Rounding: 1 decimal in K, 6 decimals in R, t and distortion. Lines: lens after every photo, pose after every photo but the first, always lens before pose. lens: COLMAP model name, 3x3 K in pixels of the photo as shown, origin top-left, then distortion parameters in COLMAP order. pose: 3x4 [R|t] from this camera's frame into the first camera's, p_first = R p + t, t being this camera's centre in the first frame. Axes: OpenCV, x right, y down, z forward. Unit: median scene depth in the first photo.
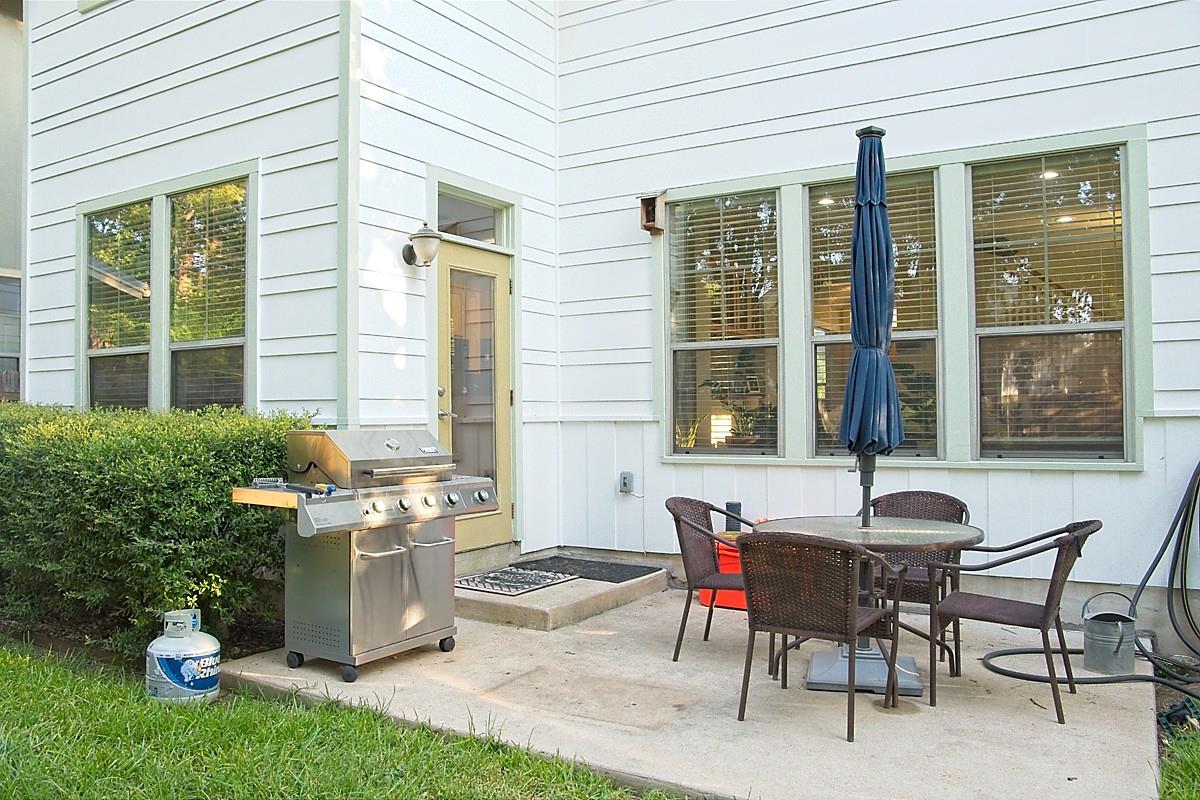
lens RADIAL K [[912.2, 0, 600.0], [0, 912.2, 400.0], [0, 0, 1]] dist [-0.118724, 0.097251]
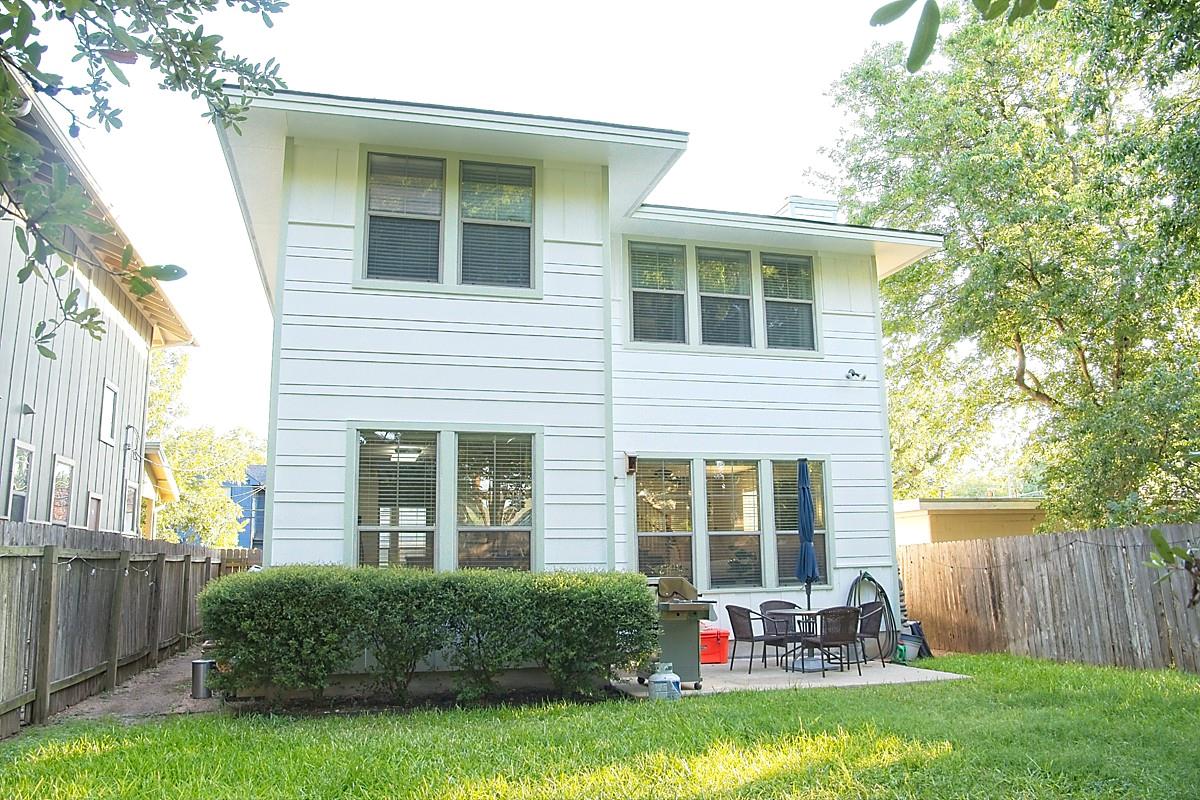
lens RADIAL K [[912.2, 0, 600.0], [0, 912.2, 400.0], [0, 0, 1]] dist [-0.118724, 0.097251]
pose [[0.689548, 0.125876, 0.713217, -1.478868], [-0.001176, 0.984974, -0.172701, -0.006422], [-0.724239, 0.118247, 0.679334, -0.298891]]
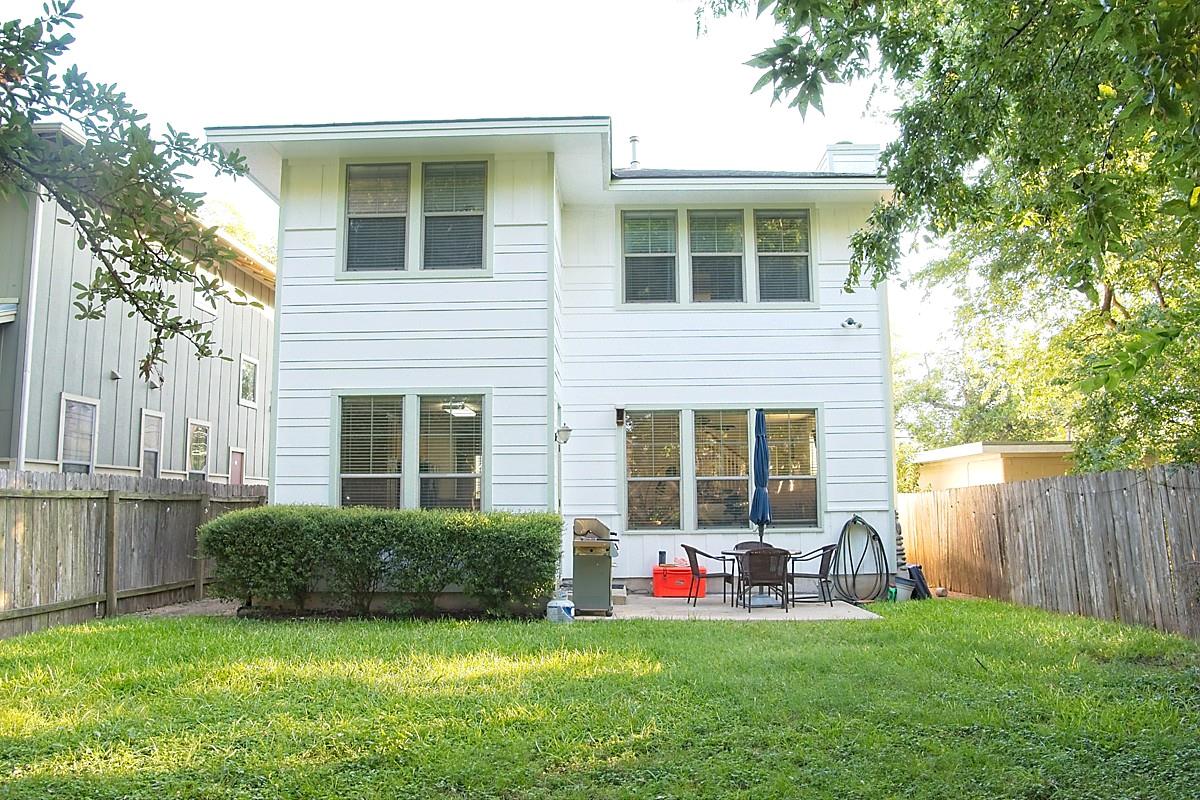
lens RADIAL K [[912.2, 0, 600.0], [0, 912.2, 400.0], [0, 0, 1]] dist [-0.118724, 0.097251]
pose [[0.864891, 0.060332, 0.498321, -1.120617], [-0.006740, 0.994057, -0.108652, -0.011964], [-0.501915, 0.090614, 0.860157, -0.867405]]
